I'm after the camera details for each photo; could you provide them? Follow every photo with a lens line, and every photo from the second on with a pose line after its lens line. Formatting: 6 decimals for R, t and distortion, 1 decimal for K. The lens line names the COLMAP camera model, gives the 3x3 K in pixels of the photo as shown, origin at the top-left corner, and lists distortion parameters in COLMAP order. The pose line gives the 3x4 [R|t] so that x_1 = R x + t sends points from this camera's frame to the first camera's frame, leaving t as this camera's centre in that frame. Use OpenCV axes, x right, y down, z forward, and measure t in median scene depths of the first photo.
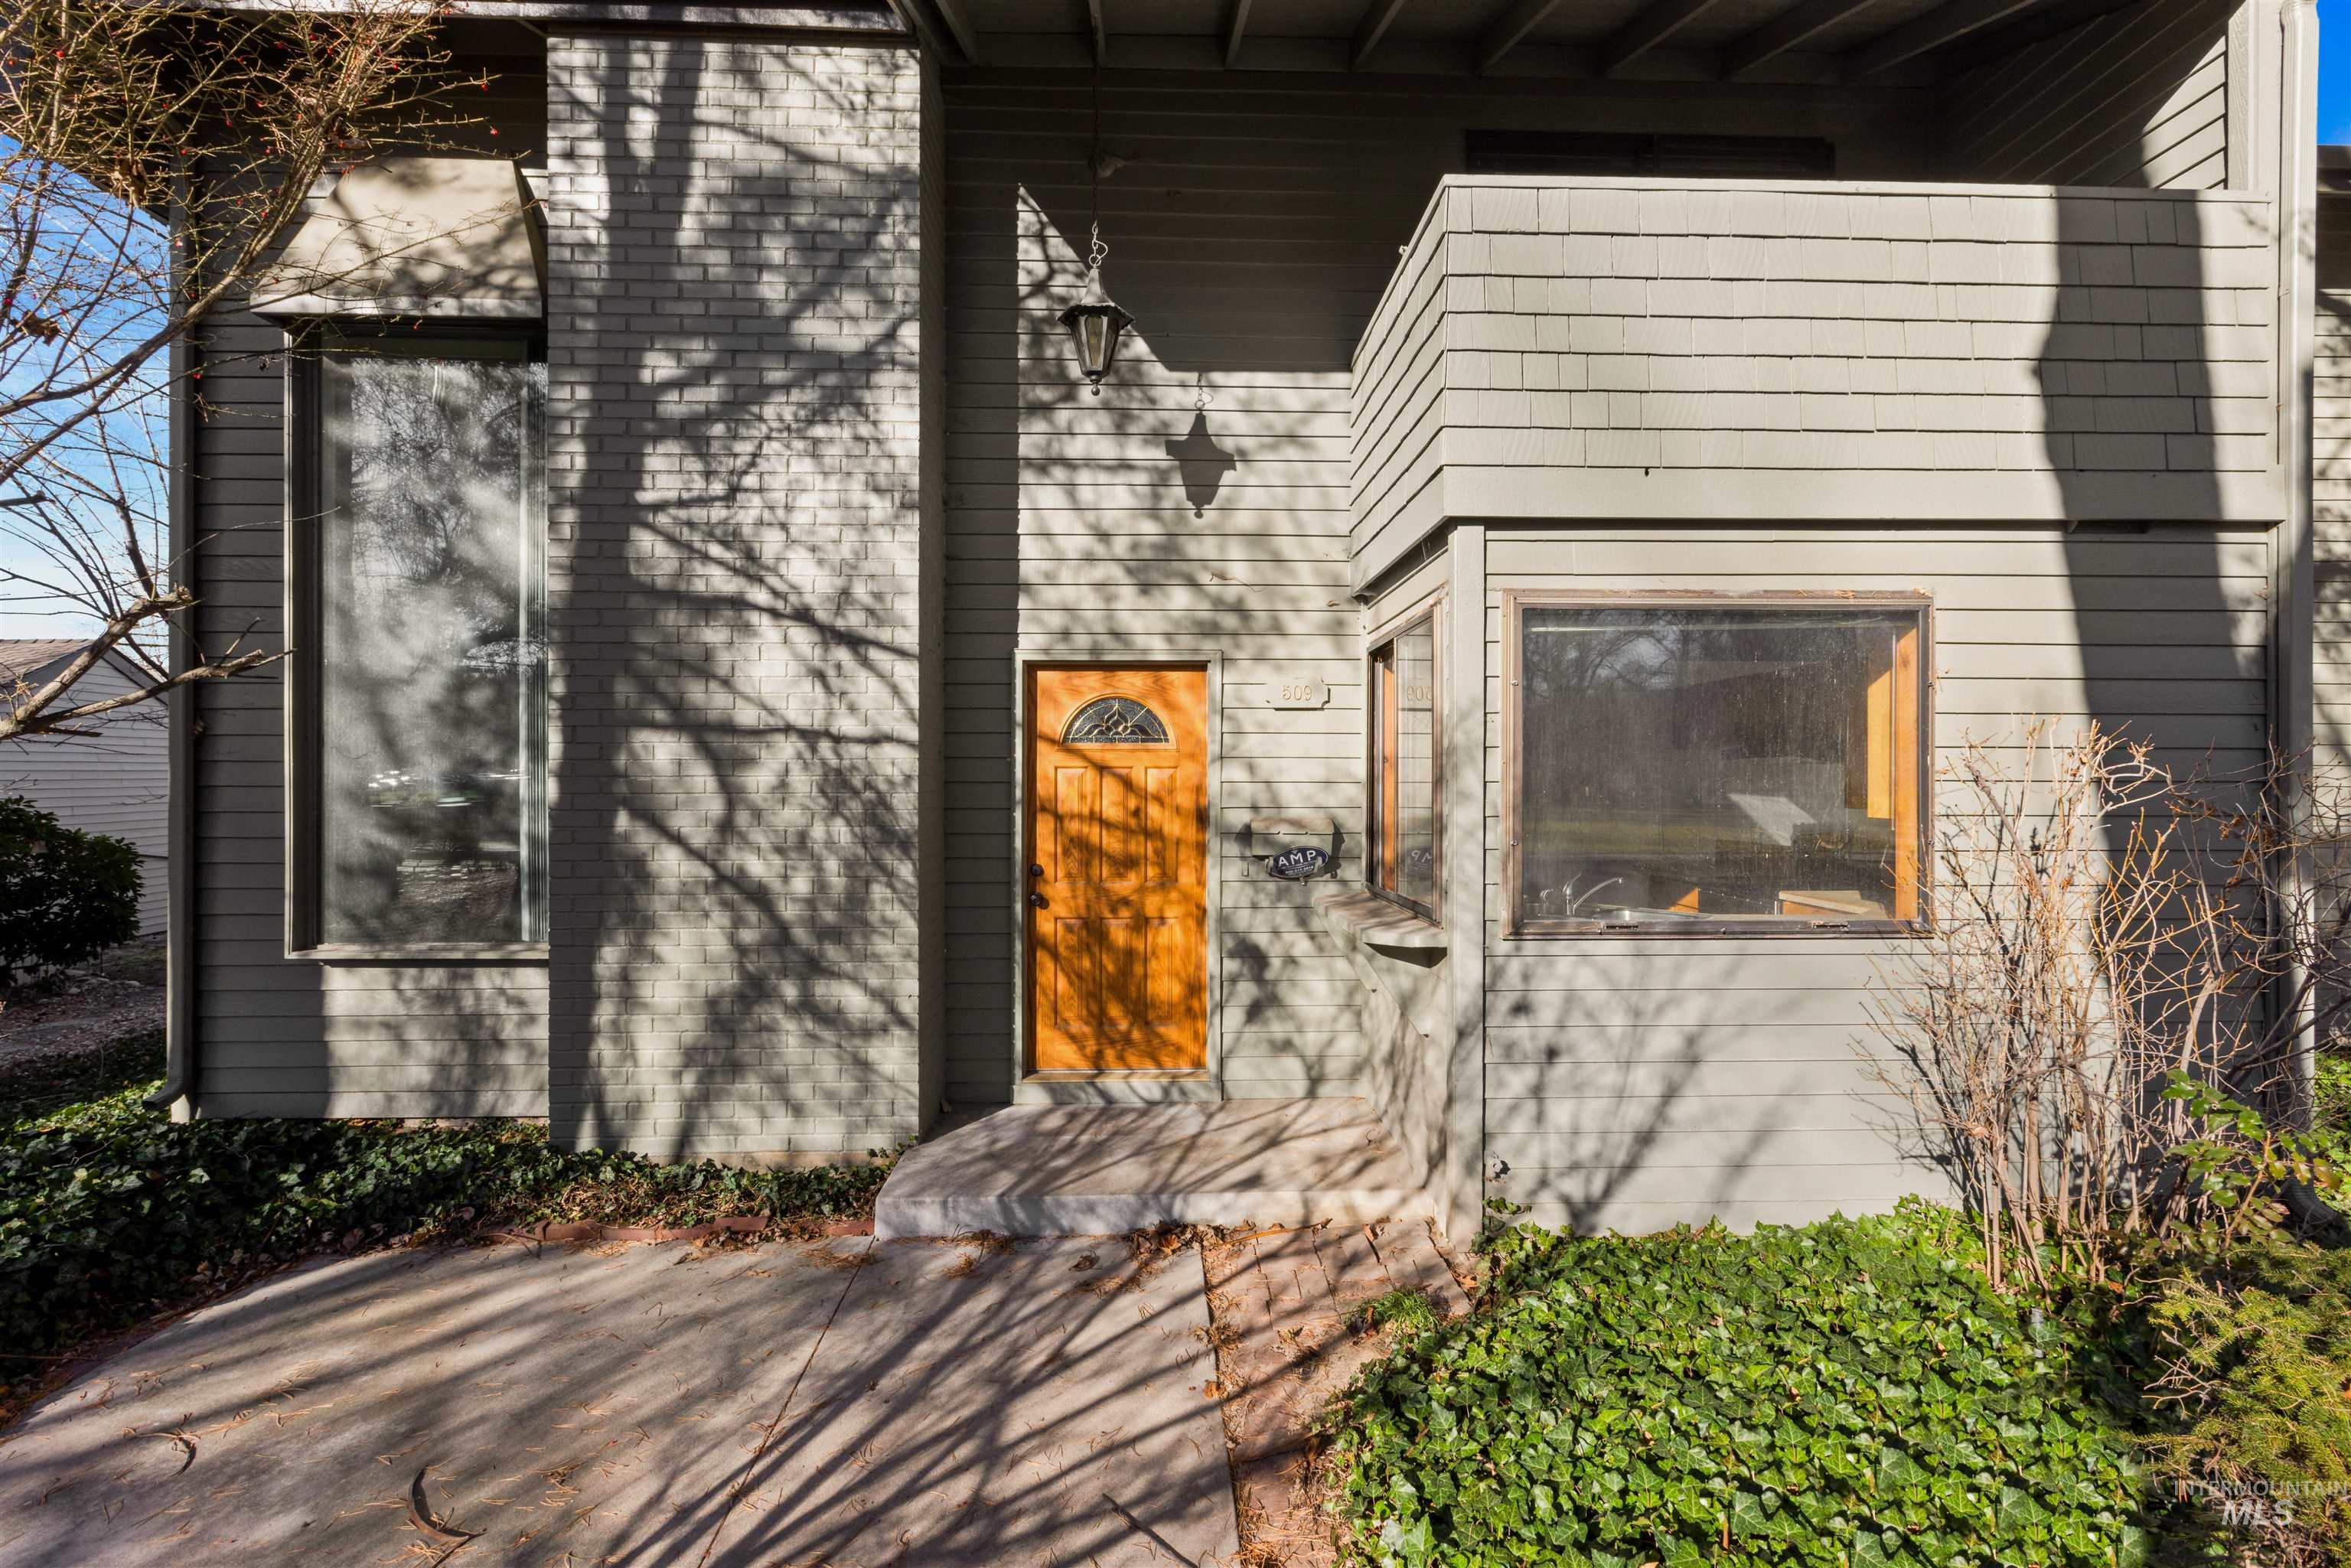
lens RADIAL K [[1066.0, 0, 1167.2], [0, 1066.0, 790.8], [0, 0, 1]] dist [0.011341, -0.000478]
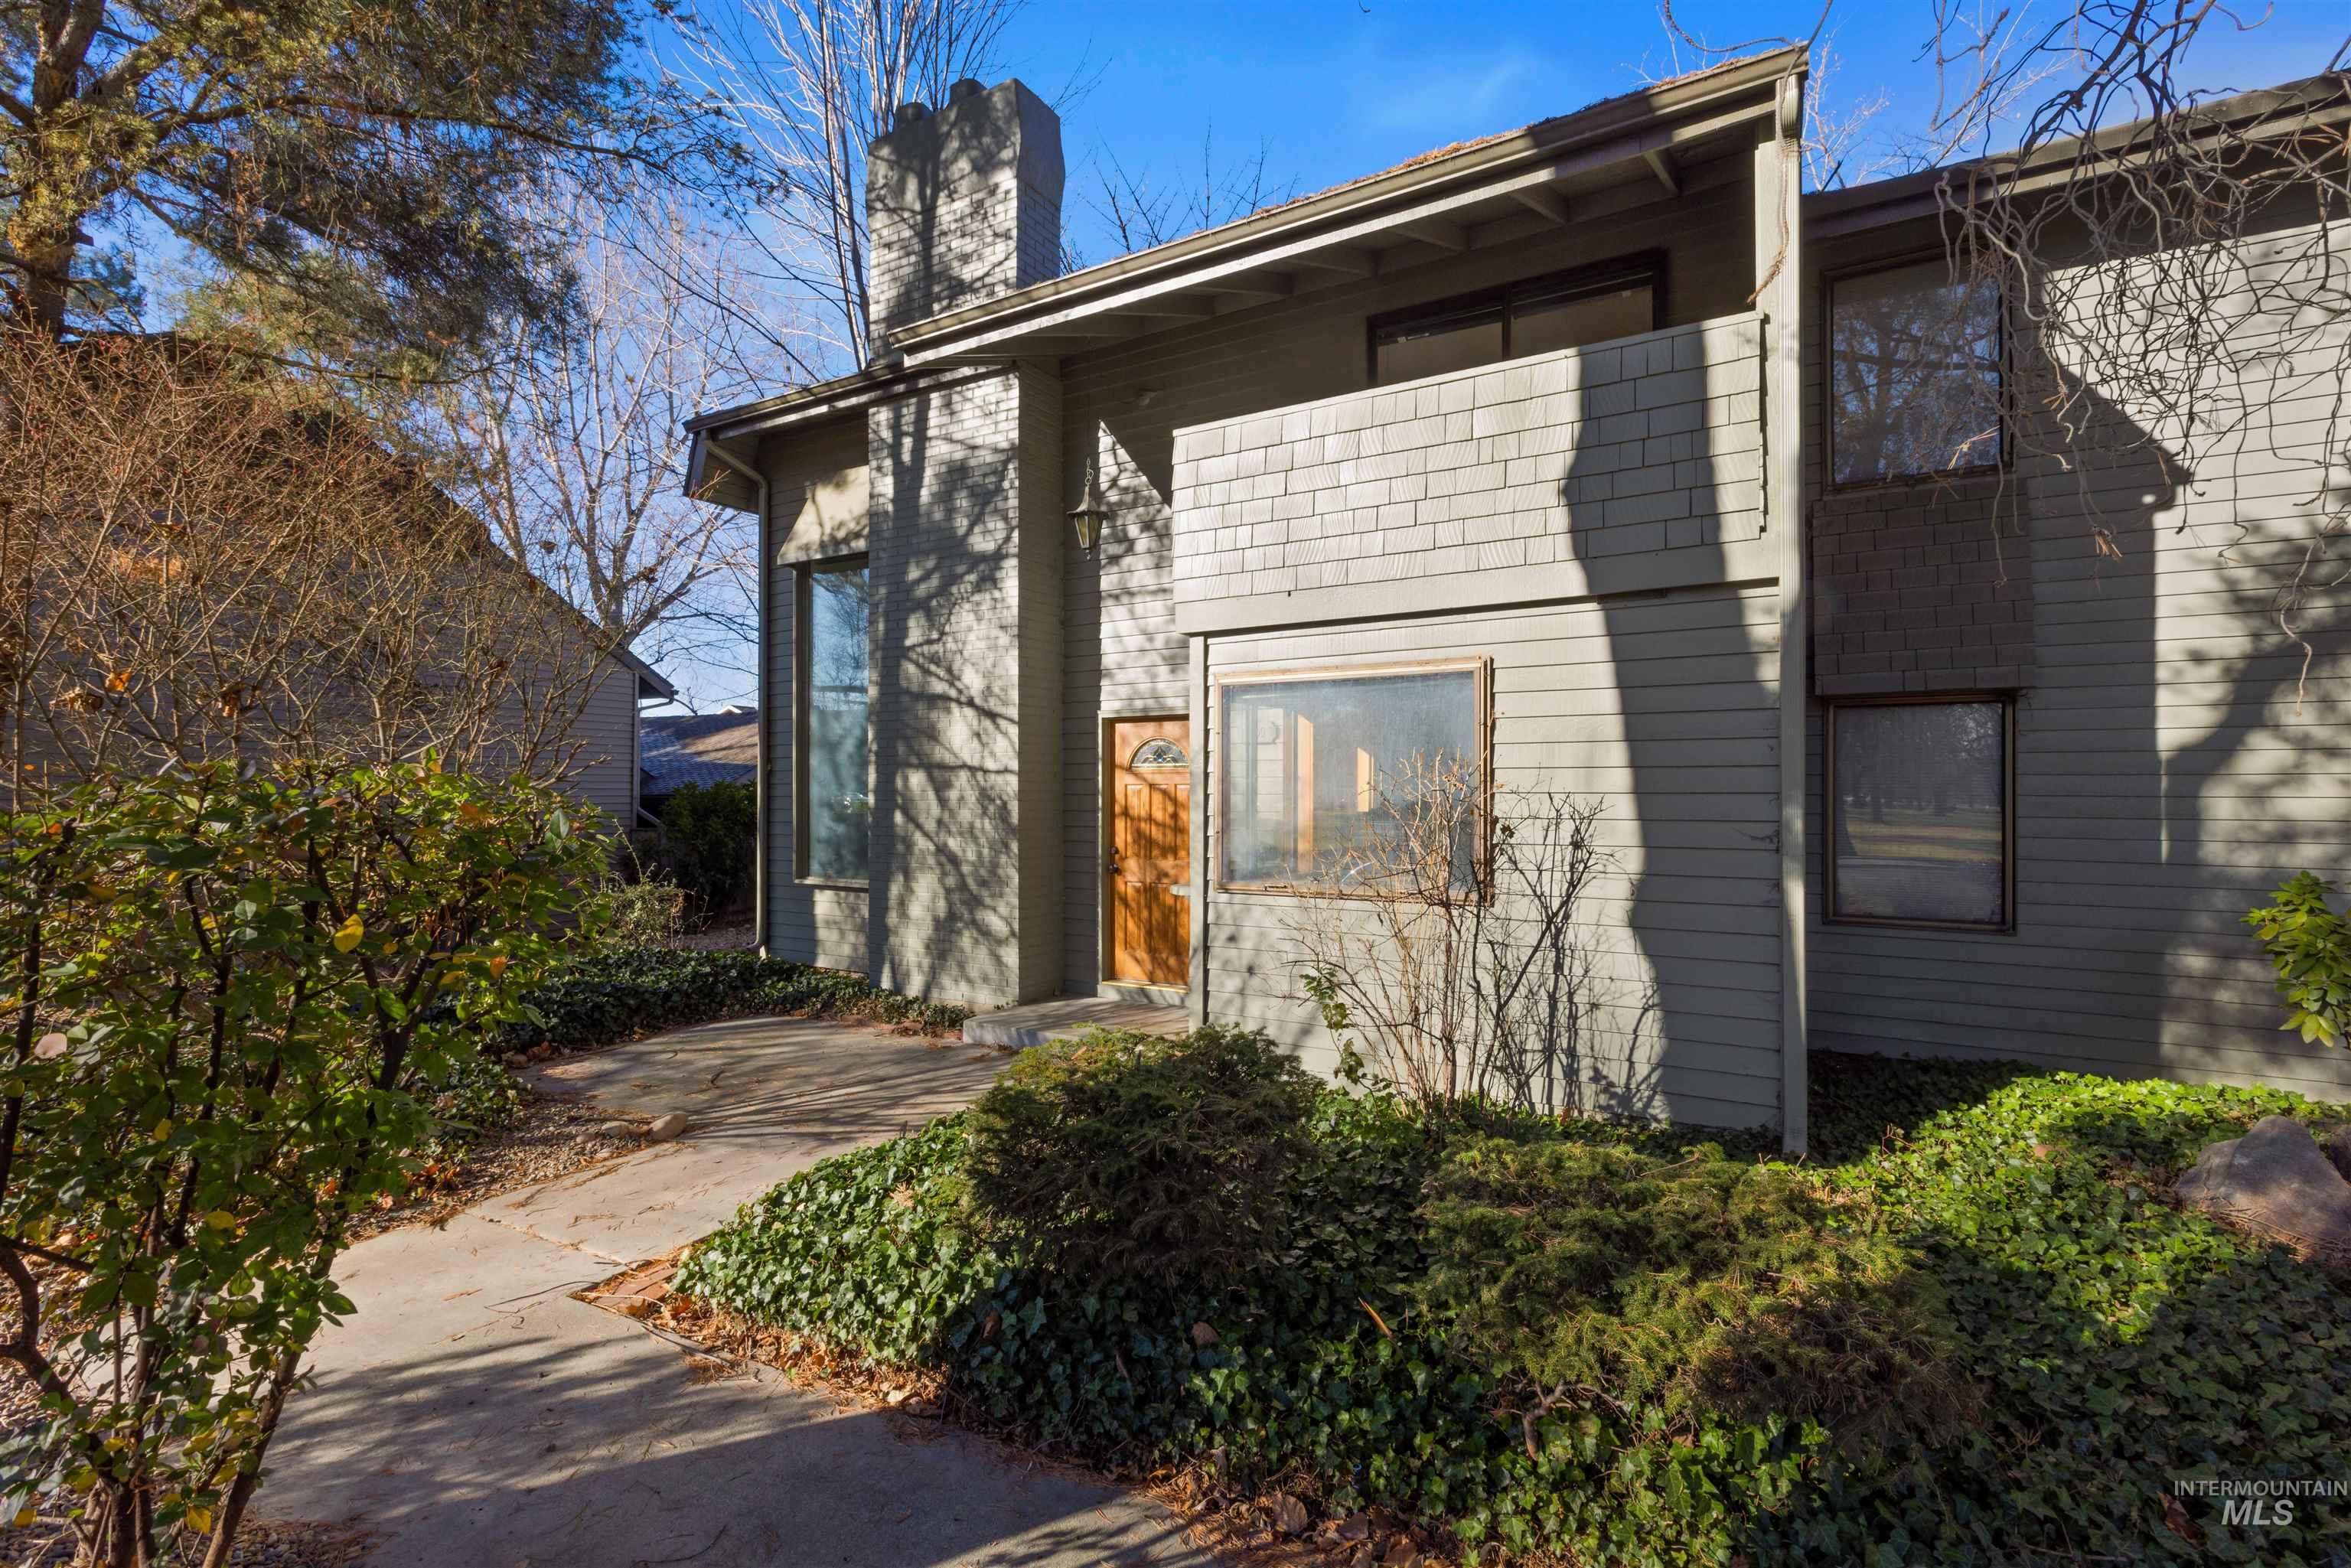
lens RADIAL K [[1066.0, 0, 1189.0], [0, 1066.0, 785.5], [0, 0, 1]] dist [0.011341, -0.000478]
pose [[0.844072, -0.008947, -0.536156, 0.912881], [0.002519, 0.999916, -0.012719, -0.002334], [0.536224, 0.009386, 0.844023, -0.299618]]
